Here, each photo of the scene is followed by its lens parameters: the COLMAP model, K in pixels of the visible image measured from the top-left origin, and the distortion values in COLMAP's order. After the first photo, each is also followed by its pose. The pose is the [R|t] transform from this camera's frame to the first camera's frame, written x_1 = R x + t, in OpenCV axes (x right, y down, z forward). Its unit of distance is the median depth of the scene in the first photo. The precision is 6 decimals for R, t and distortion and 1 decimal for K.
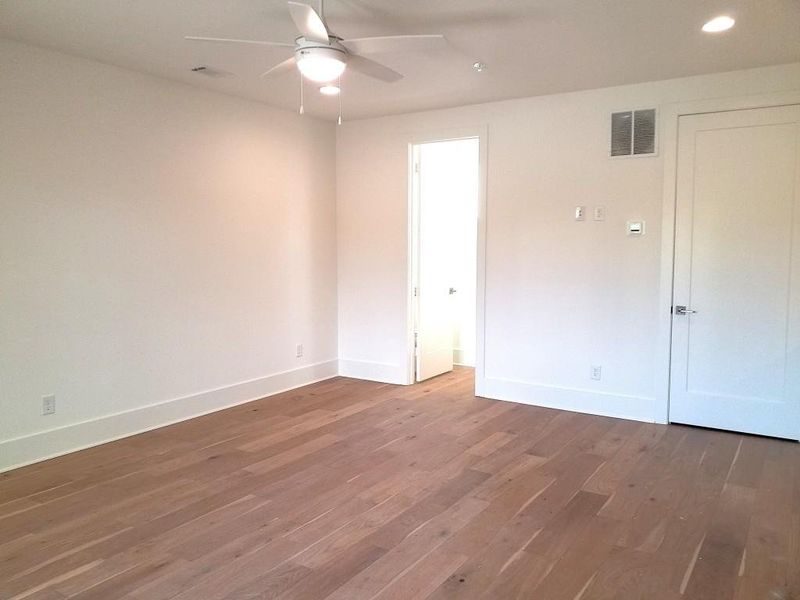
lens RADIAL K [[640.6, 0, 397.2], [0, 640.6, 297.9], [0, 0, 1]] dist [0.067471, -0.079738]
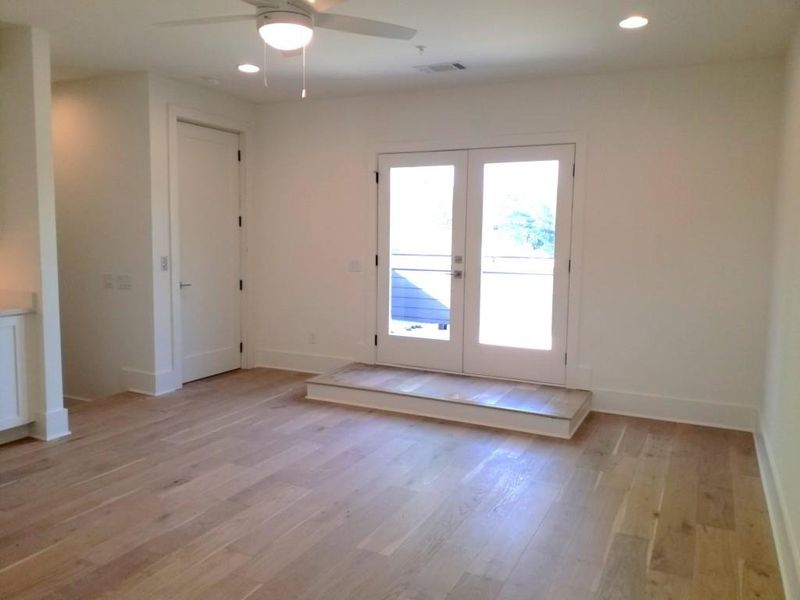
lens RADIAL K [[640.6, 0, 396.0], [0, 640.6, 302.8], [0, 0, 1]] dist [0.067471, -0.079738]
pose [[-0.992997, -0.001577, -0.118126, -0.133328], [-0.025051, 0.979984, 0.197496, -0.137293], [0.115450, 0.199072, -0.973161, 1.579737]]
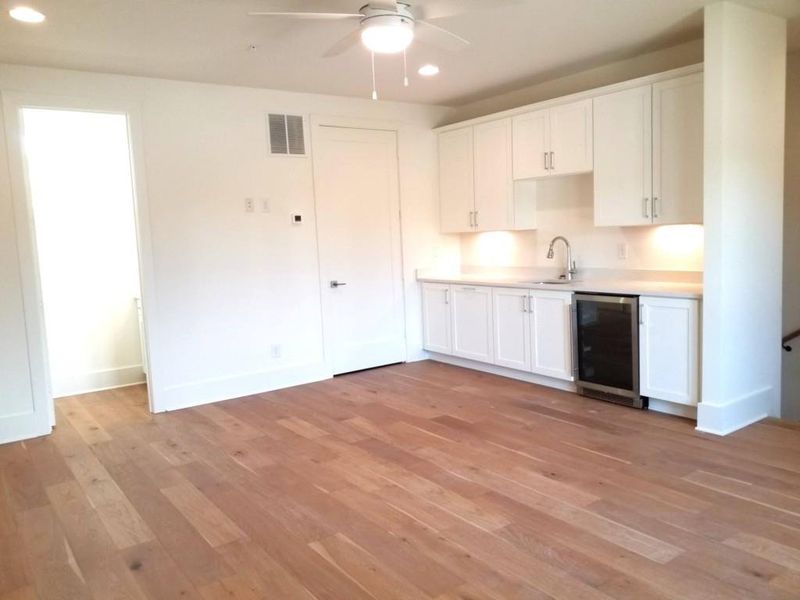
lens RADIAL K [[640.6, 0, 399.5], [0, 640.6, 293.2], [0, 0, 1]] dist [0.067471, -0.079738]
pose [[0.366779, -0.110251, 0.923752, -0.823408], [0.125966, 0.989694, 0.068106, -0.037961], [-0.921741, 0.091382, 0.376887, 0.528381]]
